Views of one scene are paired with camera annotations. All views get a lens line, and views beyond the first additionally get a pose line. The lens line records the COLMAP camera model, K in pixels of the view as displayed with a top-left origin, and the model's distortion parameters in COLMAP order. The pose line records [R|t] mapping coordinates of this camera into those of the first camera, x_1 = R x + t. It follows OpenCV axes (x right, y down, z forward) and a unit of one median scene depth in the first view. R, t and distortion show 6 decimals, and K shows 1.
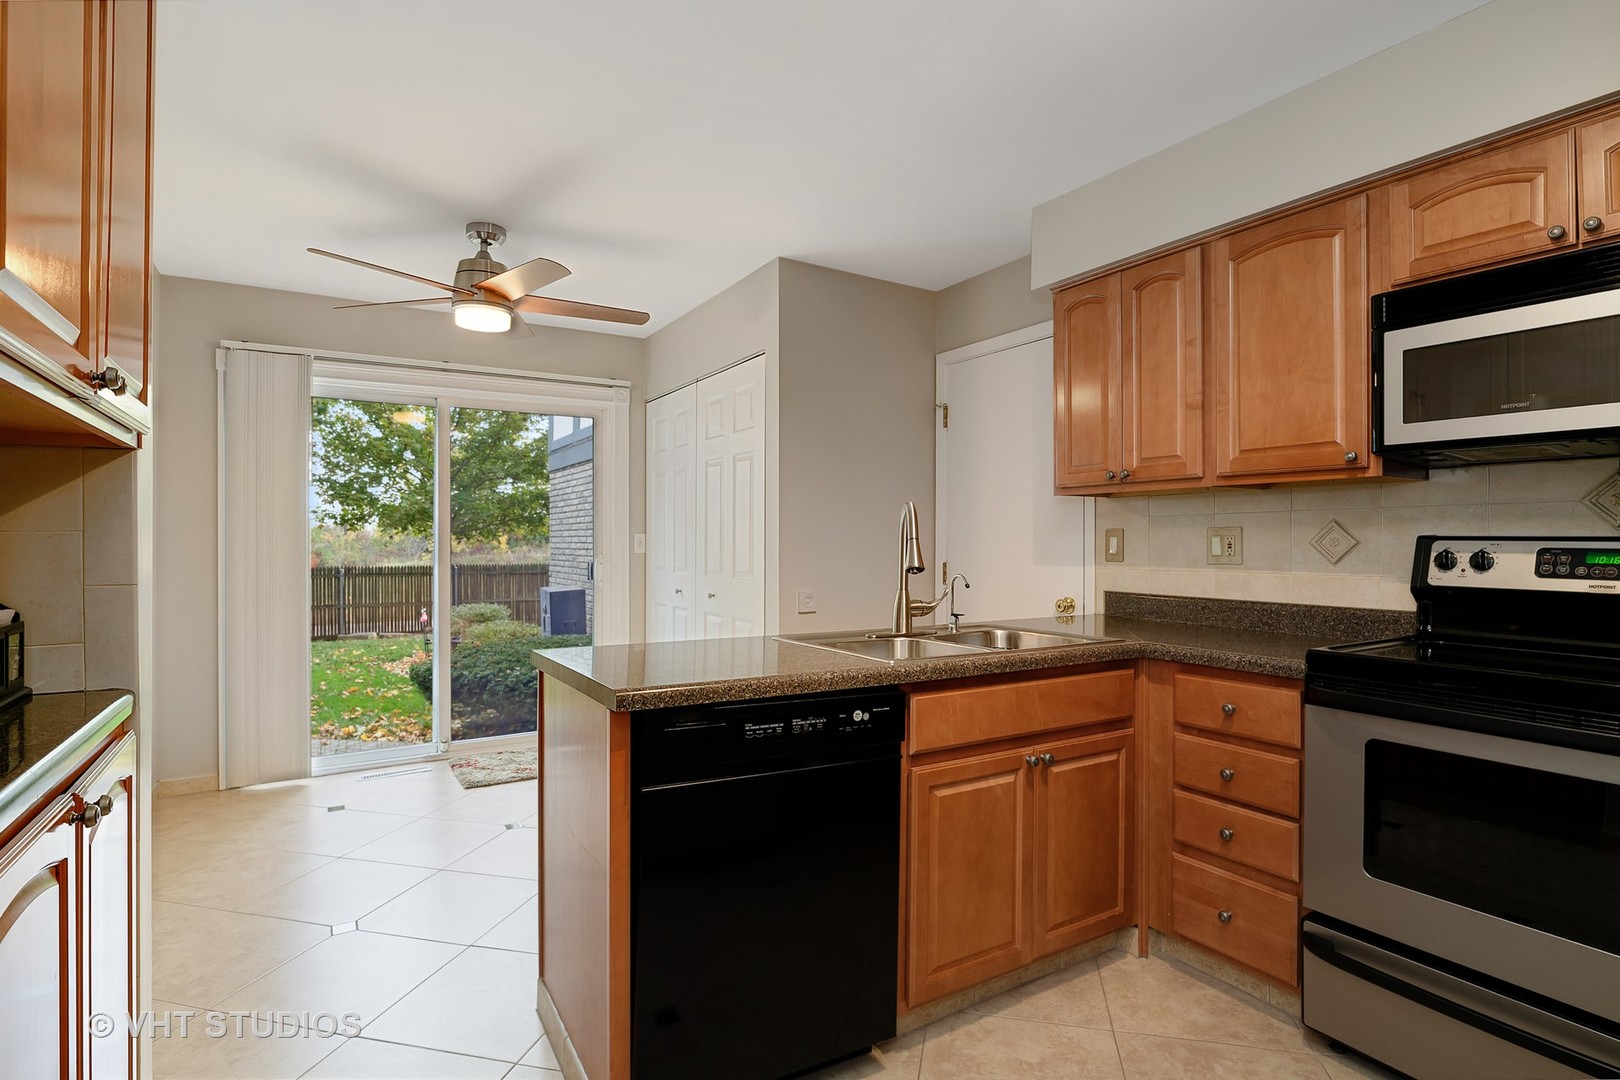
lens RADIAL K [[821.4, 0, 841.1], [0, 821.4, 533.4], [0, 0, 1]] dist [-0.000058, -0.014821]
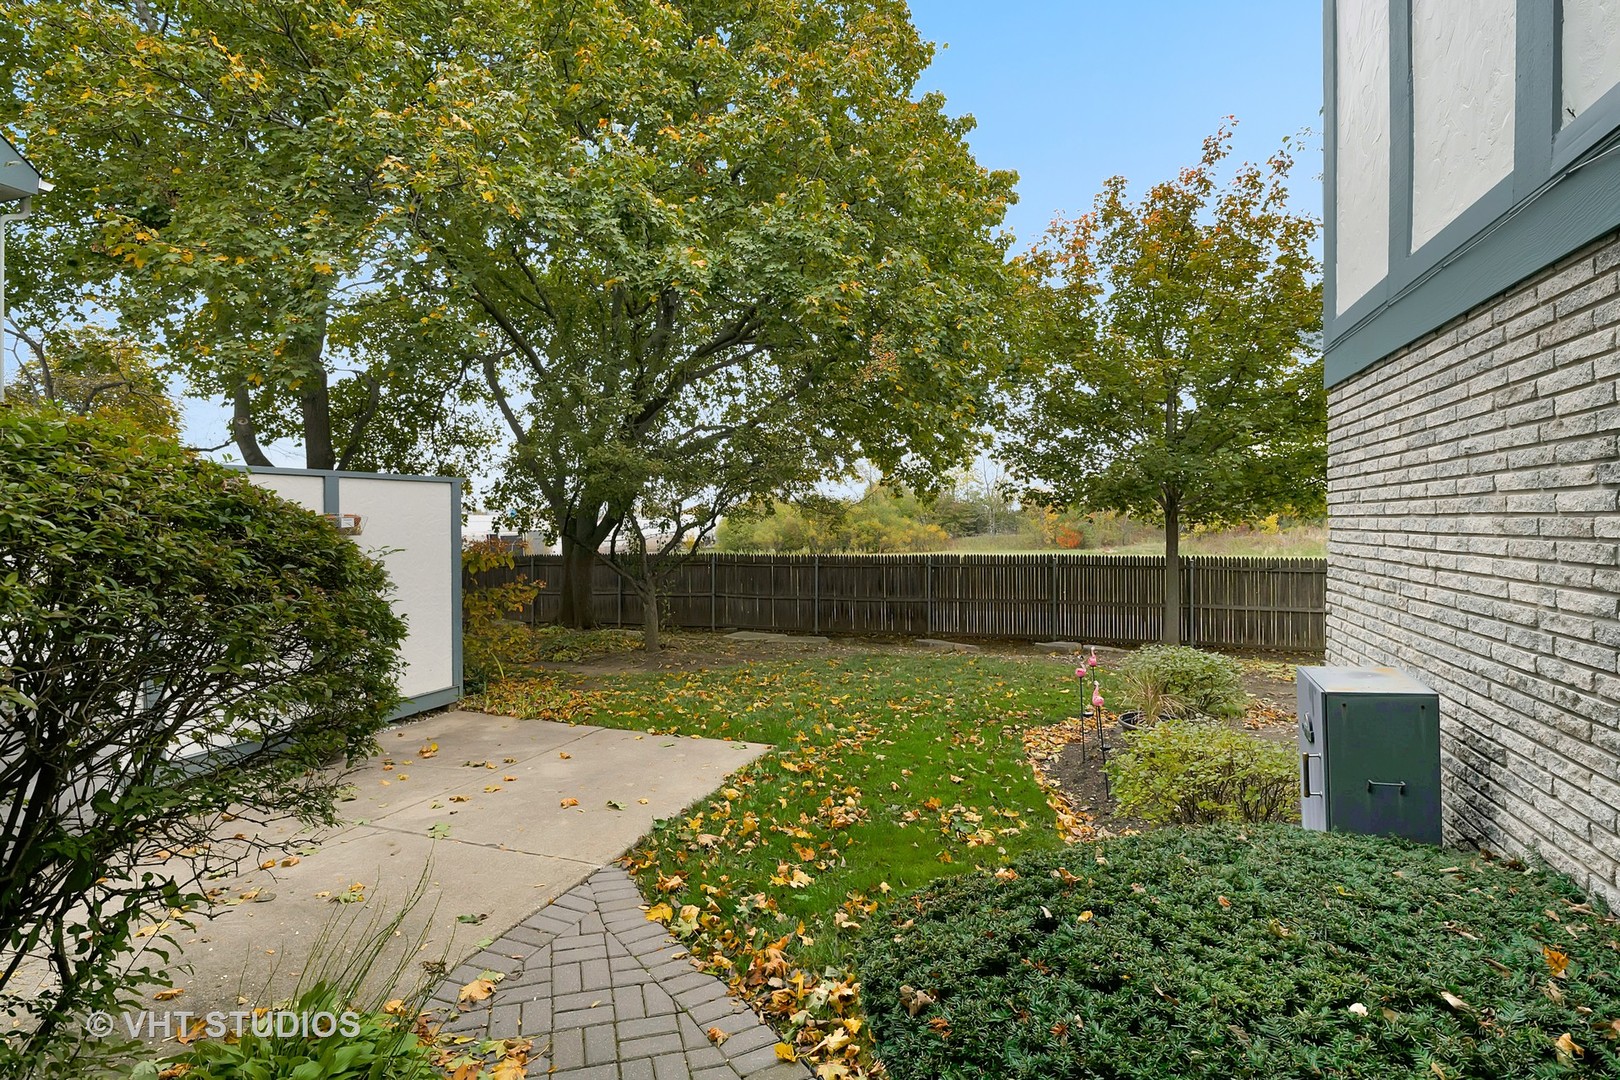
lens RADIAL K [[824.1, 0, 807.5], [0, 824.1, 520.6], [0, 0, 1]] dist [-0.001882, -0.000281]
pose [[0.611882, 0.005439, -0.790930, -0.164463], [0.004613, 0.999935, 0.010445, -0.006724], [0.790935, -0.010040, 0.611817, 0.476562]]
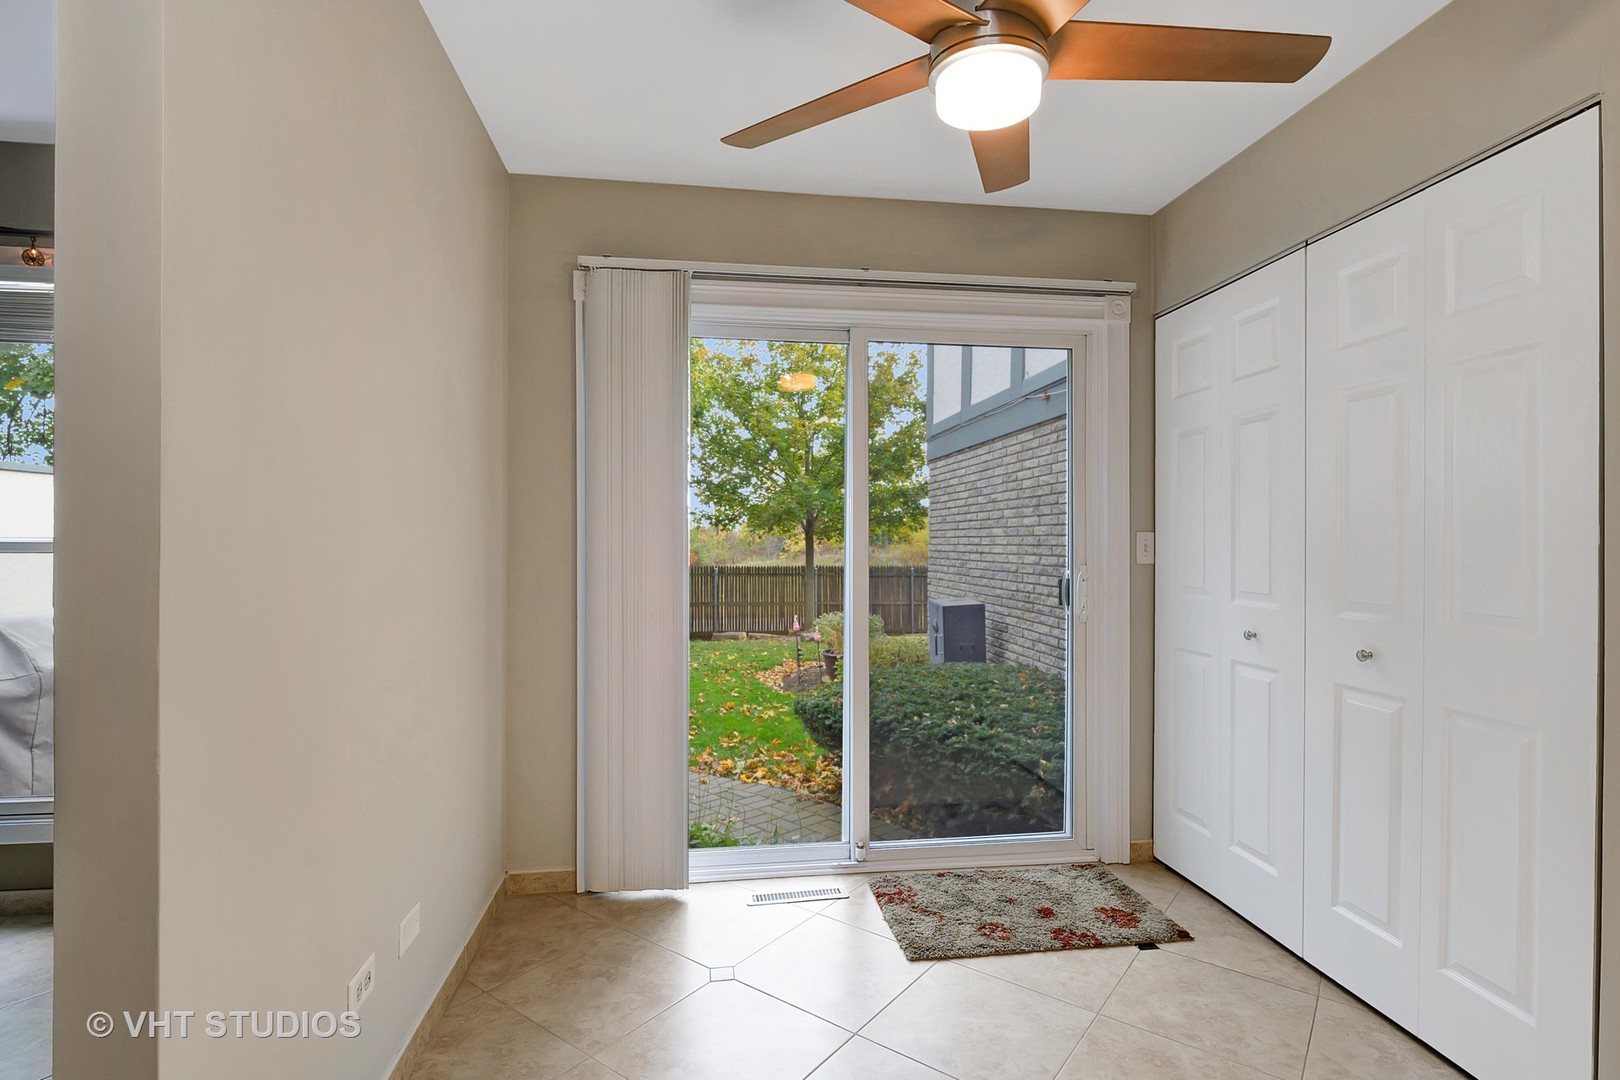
lens RADIAL K [[832.0, 0, 807.1], [0, 832.0, 536.7], [0, 0, 1]] dist [0.000729, 0.000042]
pose [[0.906770, 0.001717, -0.421622, -0.104451], [-0.000481, 0.999995, 0.003037, 0.000794], [0.421625, -0.002551, 0.906767, 0.162330]]
